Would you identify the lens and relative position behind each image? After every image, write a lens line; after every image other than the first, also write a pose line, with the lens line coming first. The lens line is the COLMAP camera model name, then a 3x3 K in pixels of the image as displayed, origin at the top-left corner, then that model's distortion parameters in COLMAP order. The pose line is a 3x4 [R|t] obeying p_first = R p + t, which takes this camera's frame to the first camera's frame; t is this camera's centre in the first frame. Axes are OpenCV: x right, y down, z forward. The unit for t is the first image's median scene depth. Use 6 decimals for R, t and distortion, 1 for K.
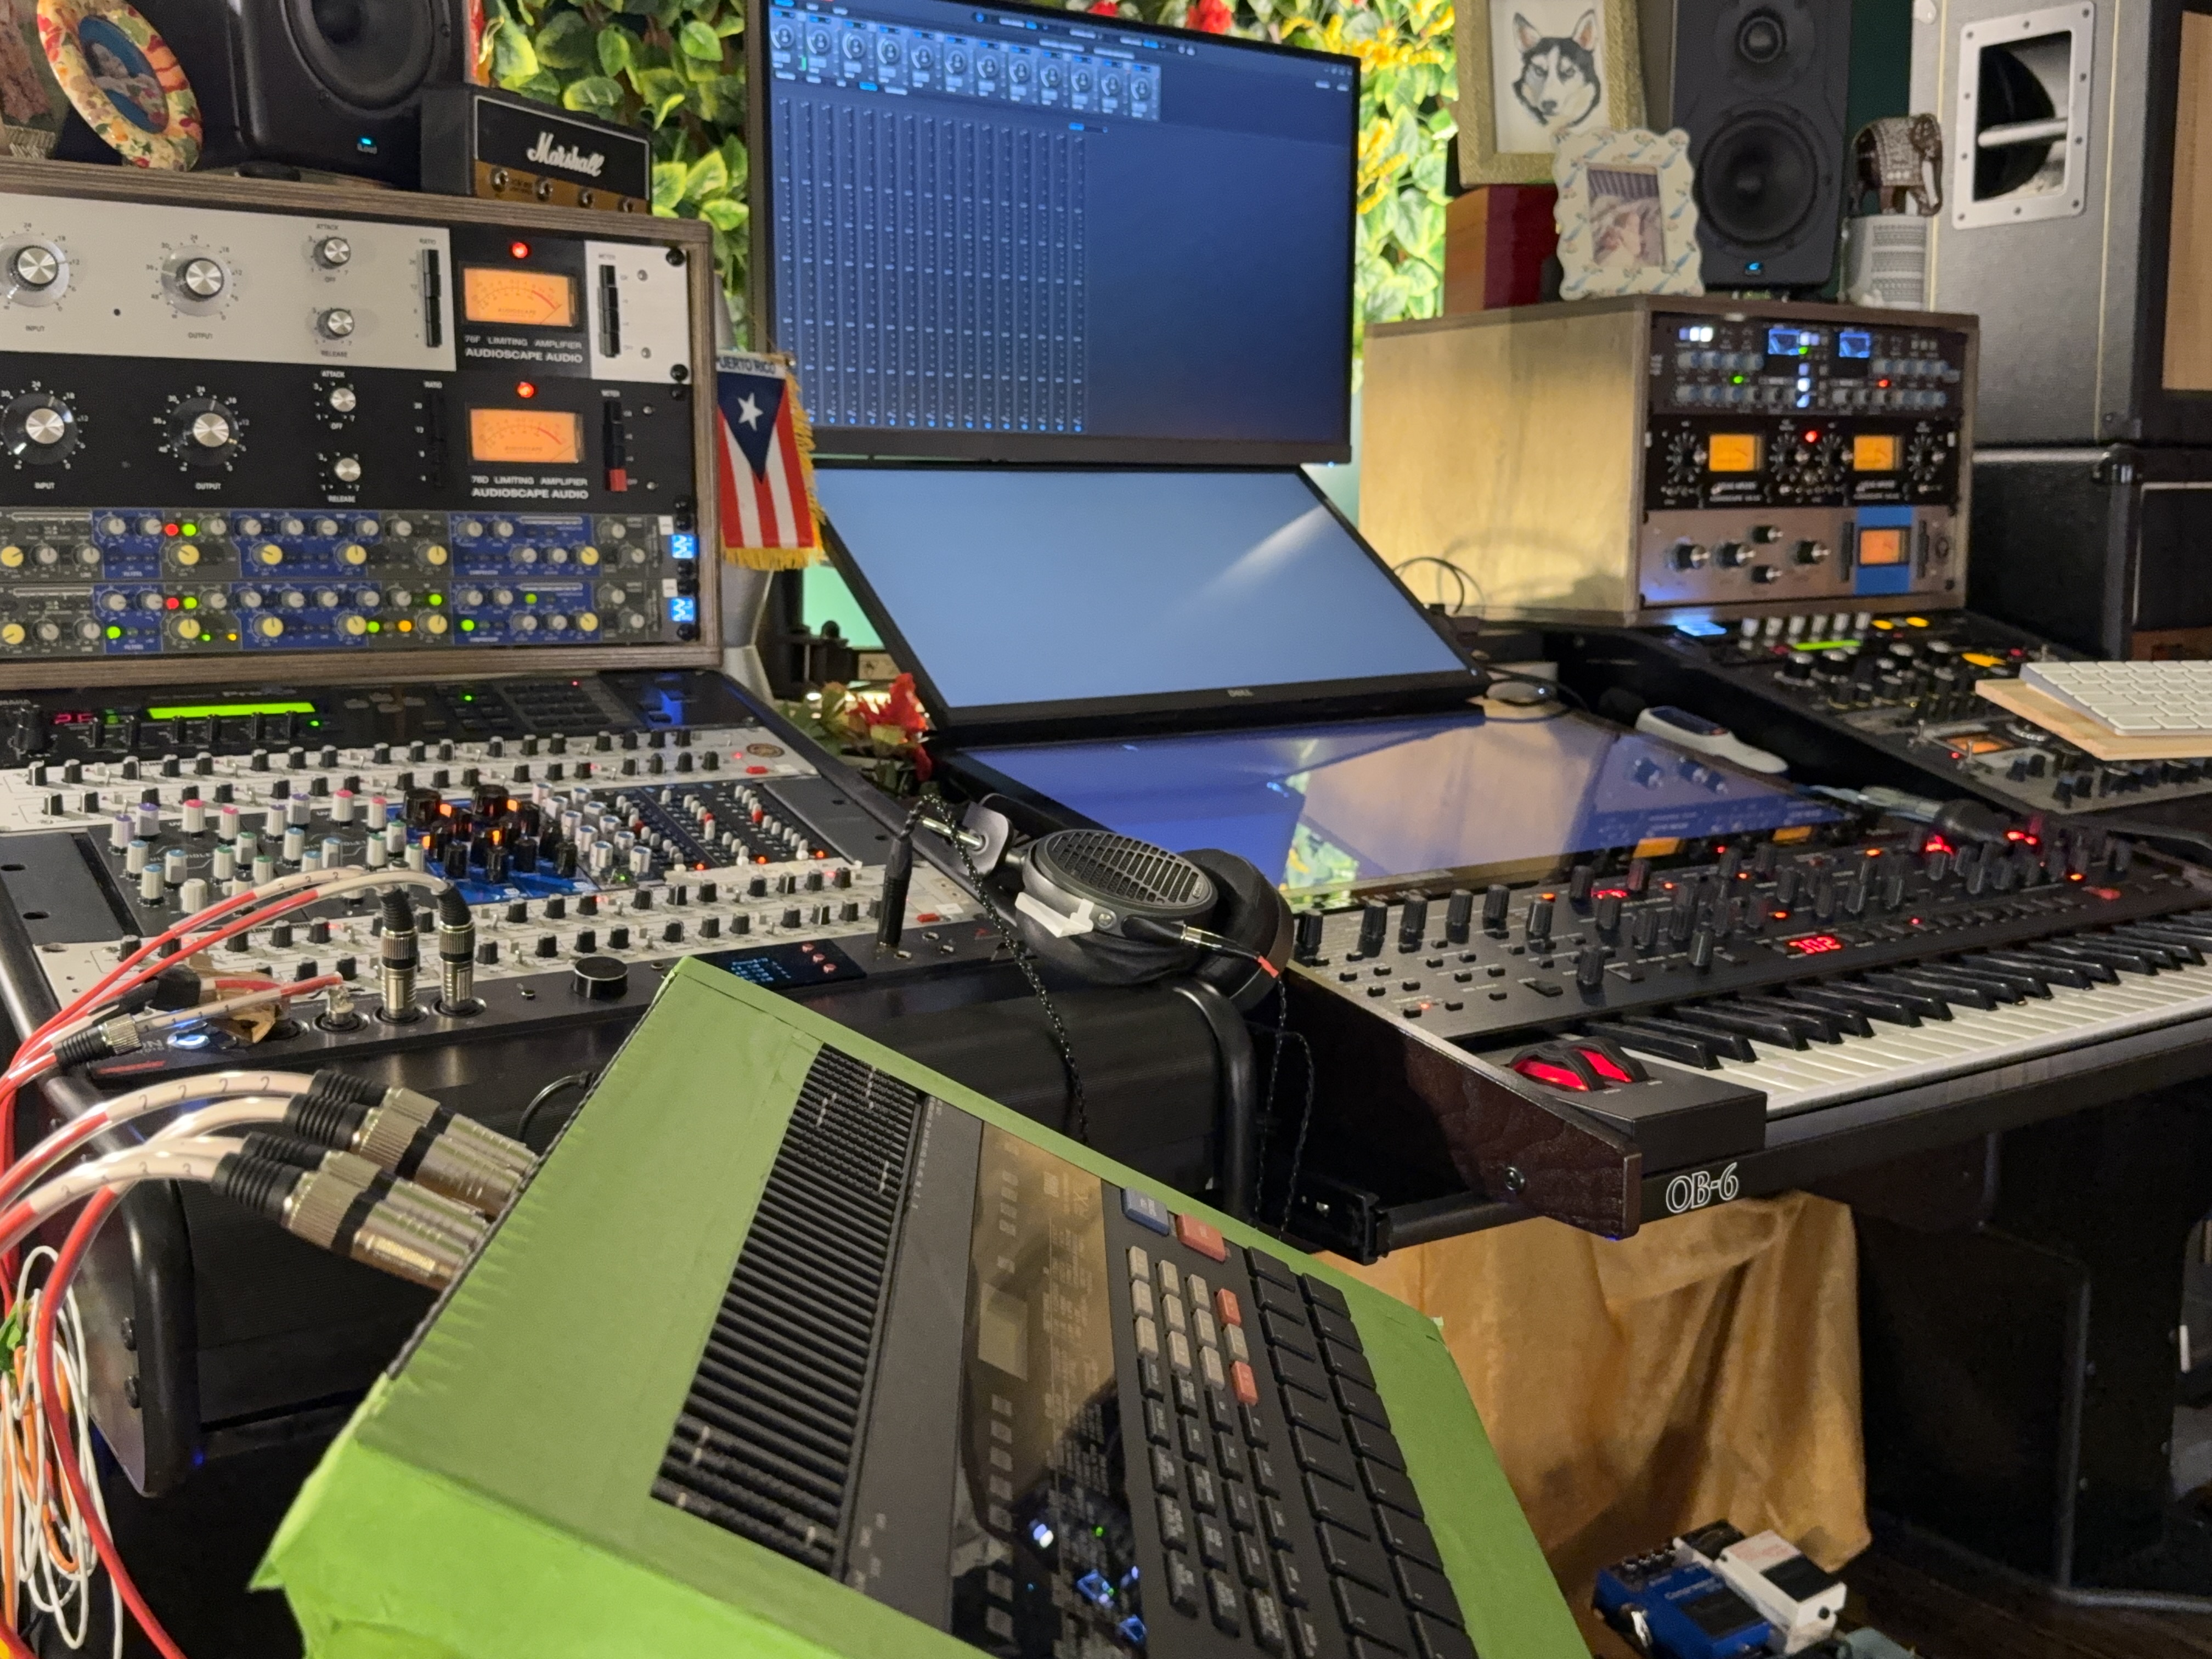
lens RADIAL K [[2189.7, 0, 1106.1], [0, 2189.7, 842.9], [0, 0, 1]] dist [0.210134, -0.504093]
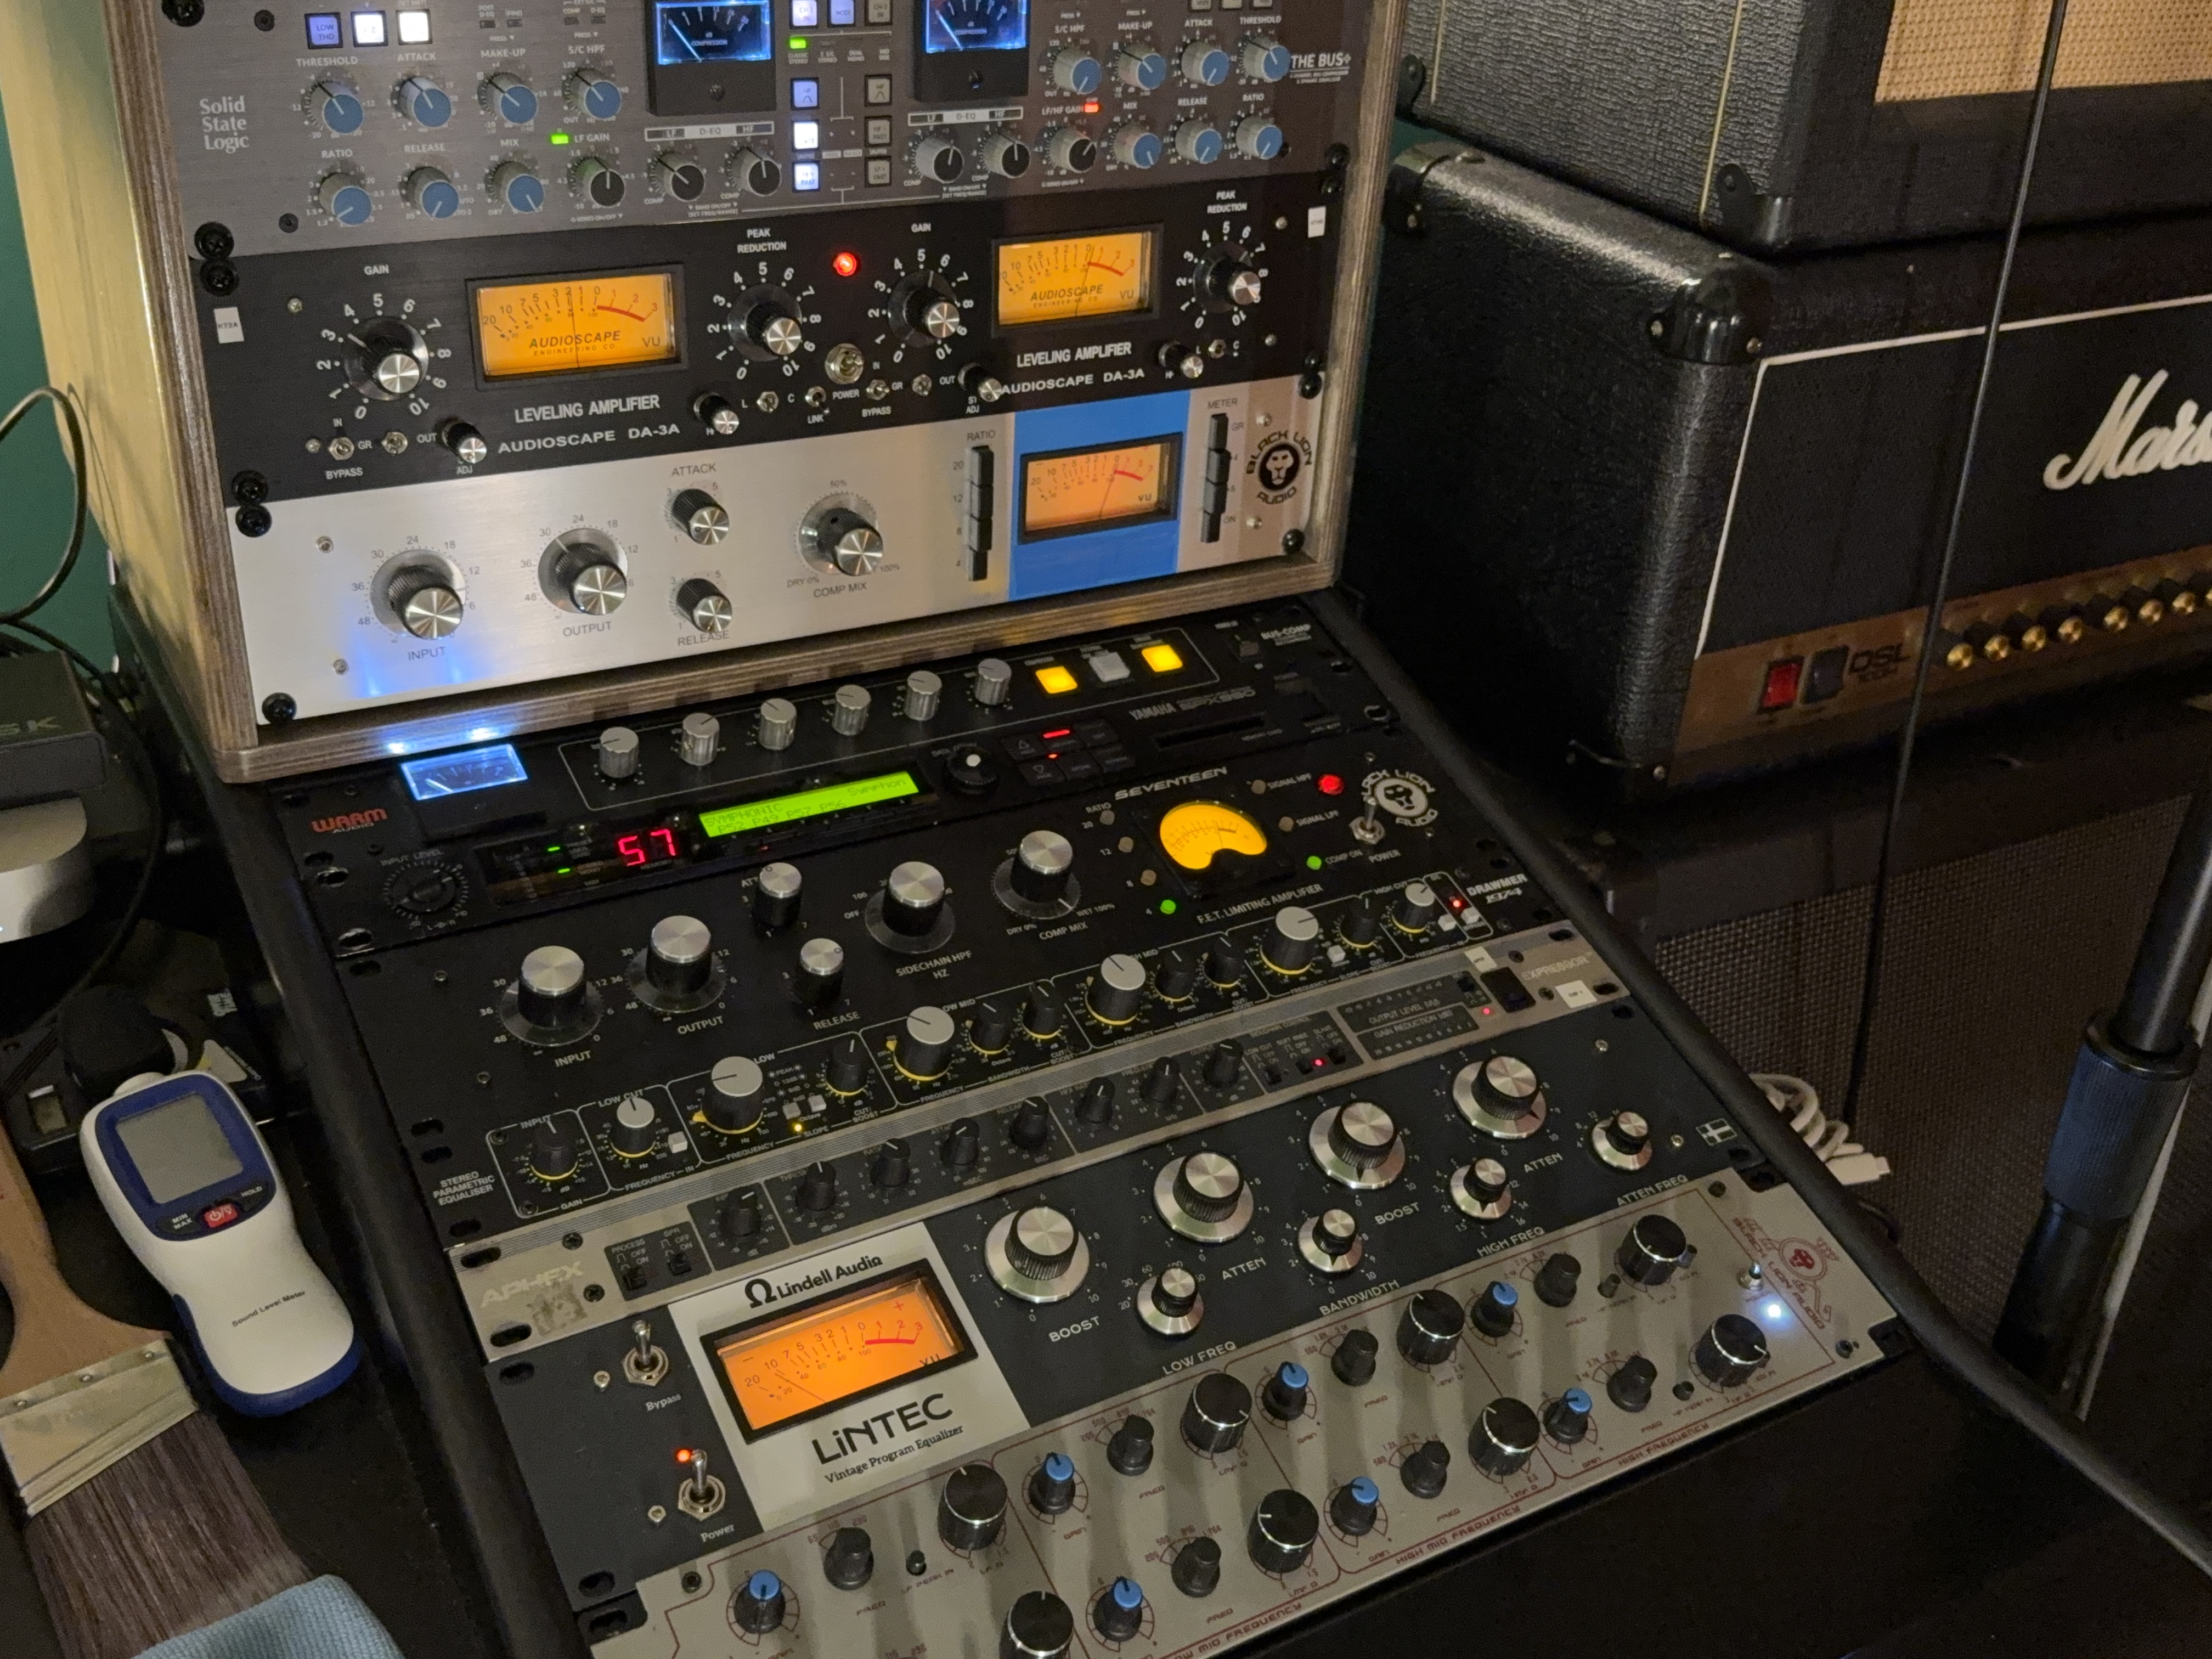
lens RADIAL K [[2189.7, 0, 1106.1], [0, 2189.7, 842.9], [0, 0, 1]] dist [0.210134, -0.504093]
pose [[0.994019, 0.101606, -0.040029, 0.496113], [-0.080258, 0.928252, 0.363190, -0.298611], [0.074059, -0.357805, 0.930855, 0.760344]]
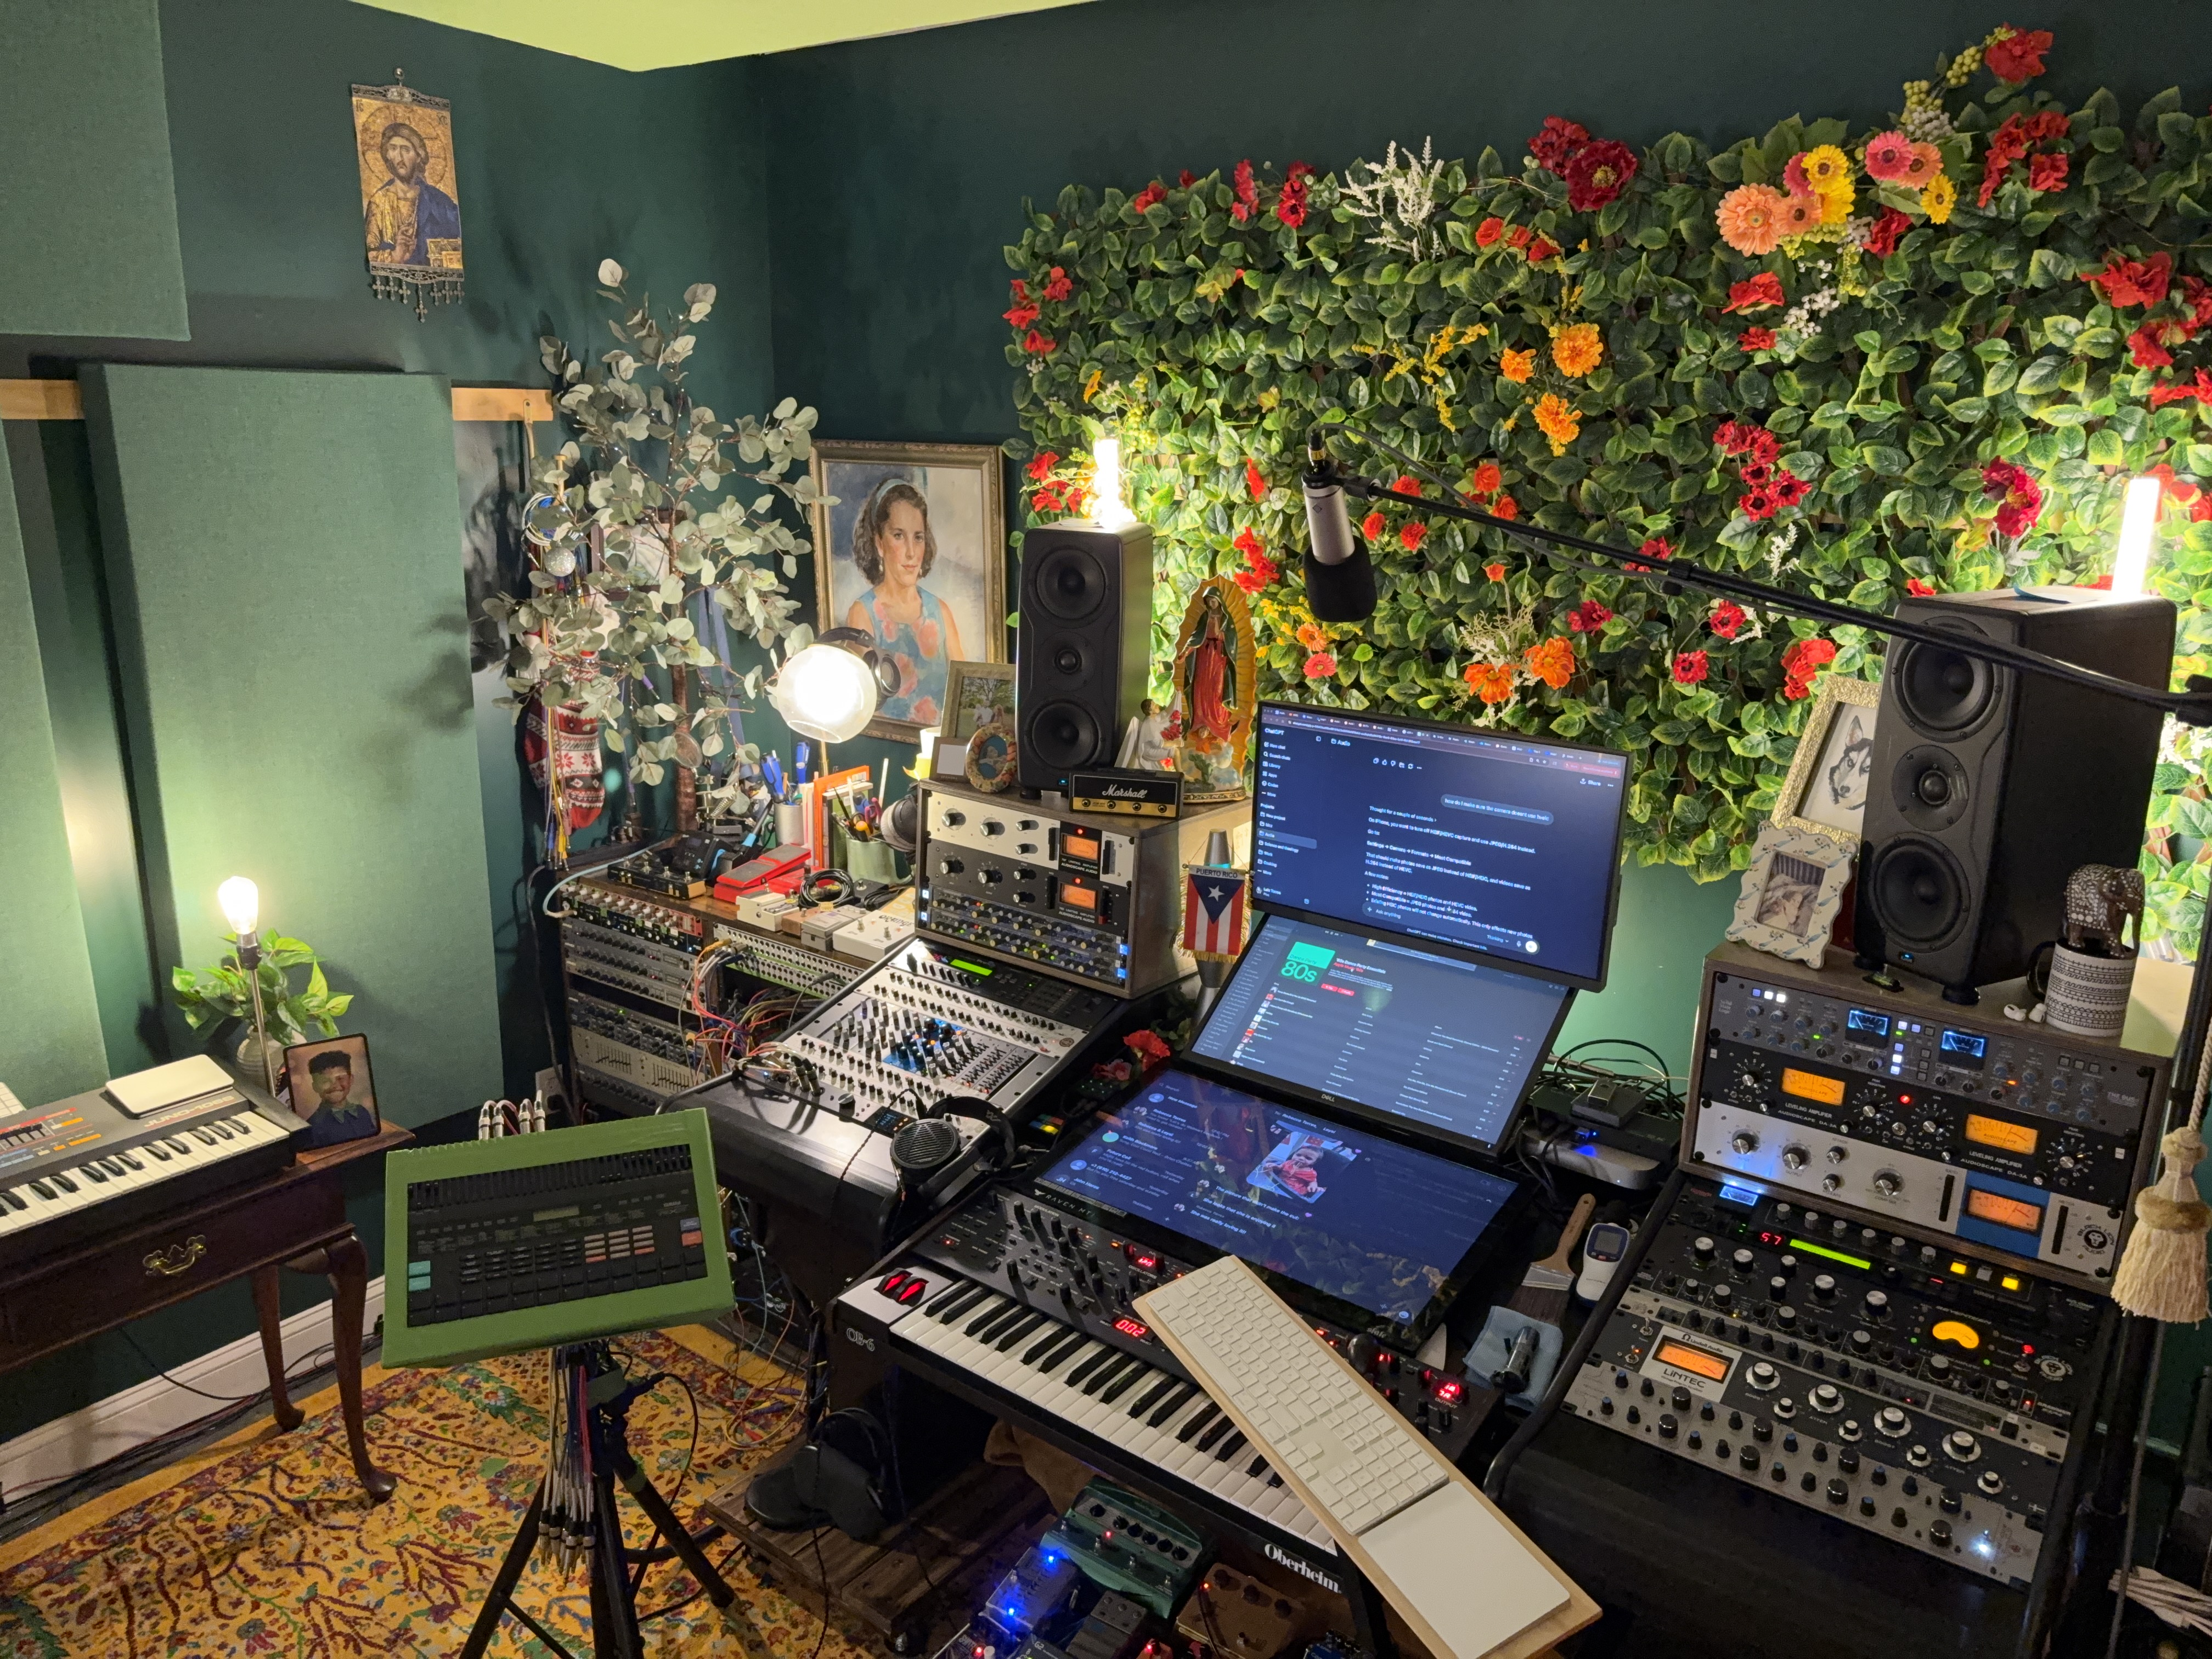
lens RADIAL K [[1552.6, 0, 1110.2], [0, 1552.6, 837.9], [0, 0, 1]] dist [0.088021, -0.127393]
pose [[0.306983, 0.260698, -0.915313, 1.209449], [-0.169001, 0.961399, 0.217144, -0.559954], [0.936589, 0.088029, 0.339192, 0.346891]]
